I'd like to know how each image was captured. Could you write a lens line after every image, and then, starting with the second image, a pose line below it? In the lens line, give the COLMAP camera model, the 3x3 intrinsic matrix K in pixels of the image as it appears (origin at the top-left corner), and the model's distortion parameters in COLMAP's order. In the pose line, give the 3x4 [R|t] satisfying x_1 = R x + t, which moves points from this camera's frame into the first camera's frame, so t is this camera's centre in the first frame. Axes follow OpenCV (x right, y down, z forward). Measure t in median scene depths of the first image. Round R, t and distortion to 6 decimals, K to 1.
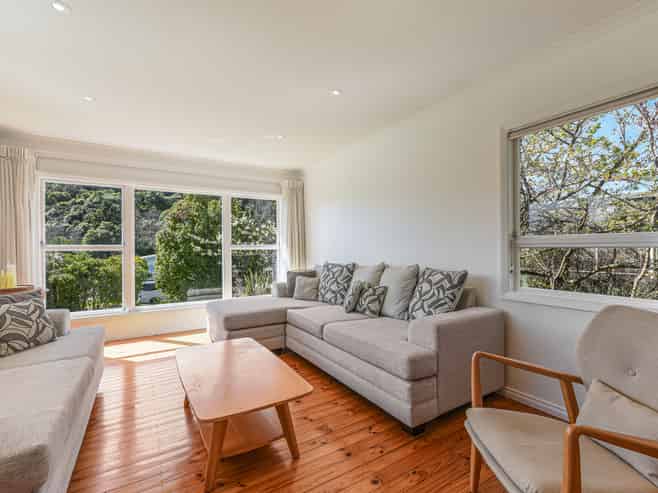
lens RADIAL K [[316.3, 0, 331.1], [0, 316.3, 248.3], [0, 0, 1]] dist [-0.001860, -0.000157]
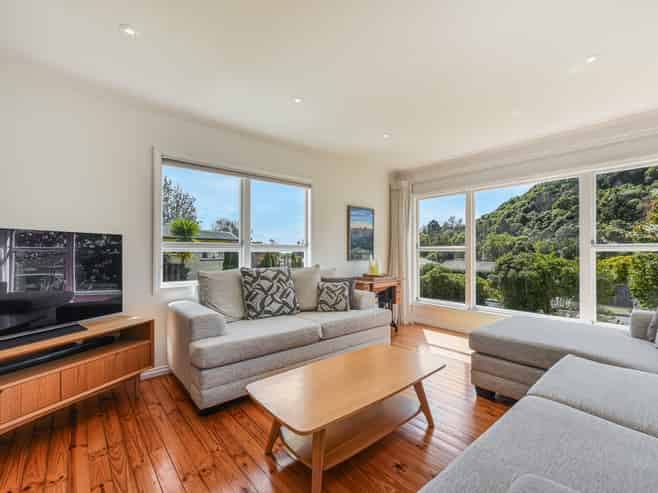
lens RADIAL K [[296.0, 0, 330.3], [0, 296.0, 249.6], [0, 0, 1]] dist [0.018926, 0.000020]
pose [[0.175302, 0.000712, -0.984515, 0.206958], [0.003948, 0.999991, 0.001427, -0.000449], [0.984507, -0.004136, 0.175297, 0.283735]]
